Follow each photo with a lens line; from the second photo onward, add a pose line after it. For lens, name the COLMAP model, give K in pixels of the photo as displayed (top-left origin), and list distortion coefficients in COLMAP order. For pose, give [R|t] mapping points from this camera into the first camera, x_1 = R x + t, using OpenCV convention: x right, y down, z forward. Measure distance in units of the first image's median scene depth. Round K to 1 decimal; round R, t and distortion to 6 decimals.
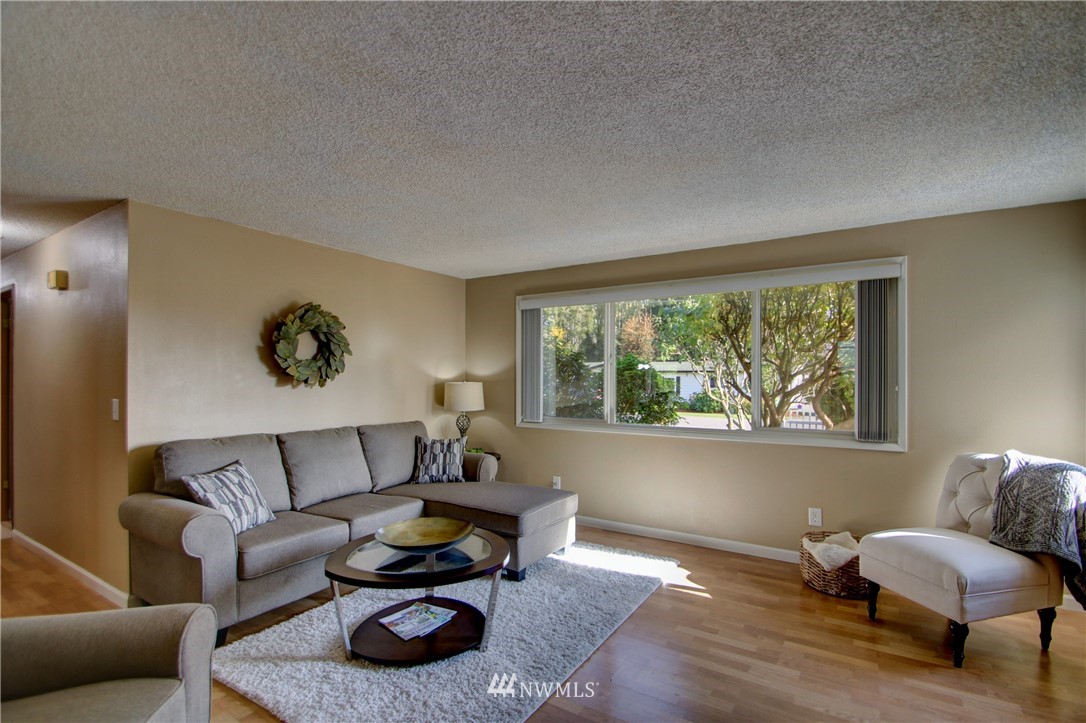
lens RADIAL K [[508.2, 0, 549.9], [0, 508.2, 375.2], [0, 0, 1]] dist [0.020867, -0.021175]
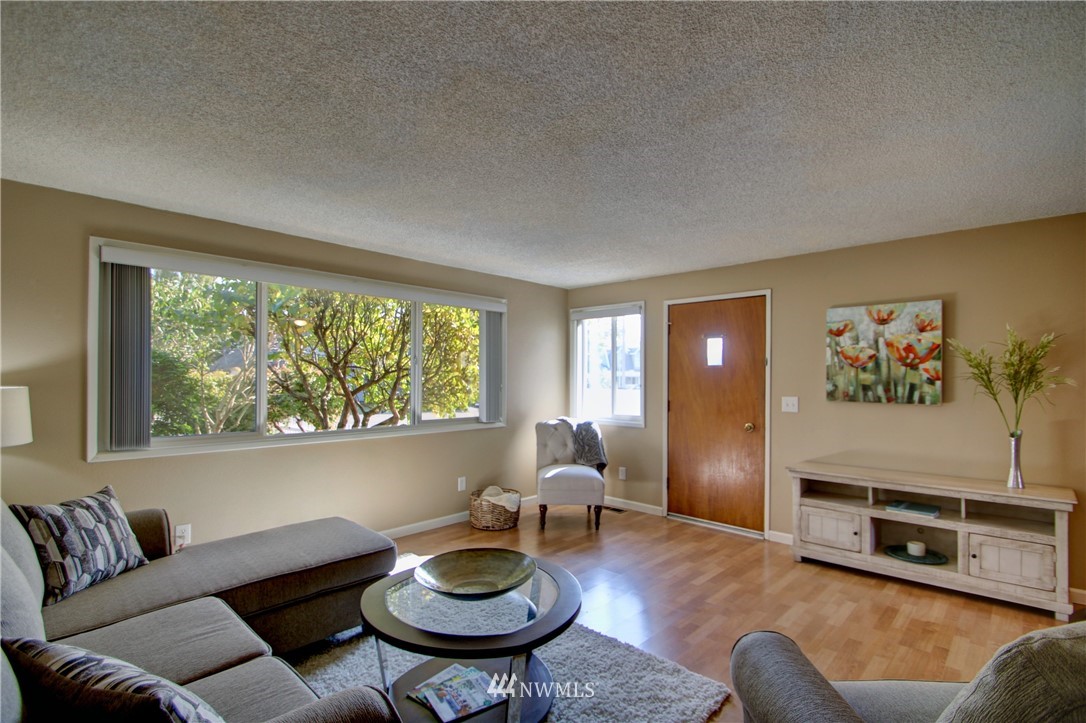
lens RADIAL K [[508.2, 0, 549.9], [0, 508.2, 375.2], [0, 0, 1]] dist [0.020867, -0.021175]
pose [[0.197476, 0.005399, 0.980293, -0.638384], [-0.008525, 0.999956, -0.003790, 0.000189], [-0.980271, -0.007609, 0.197513, 0.458393]]
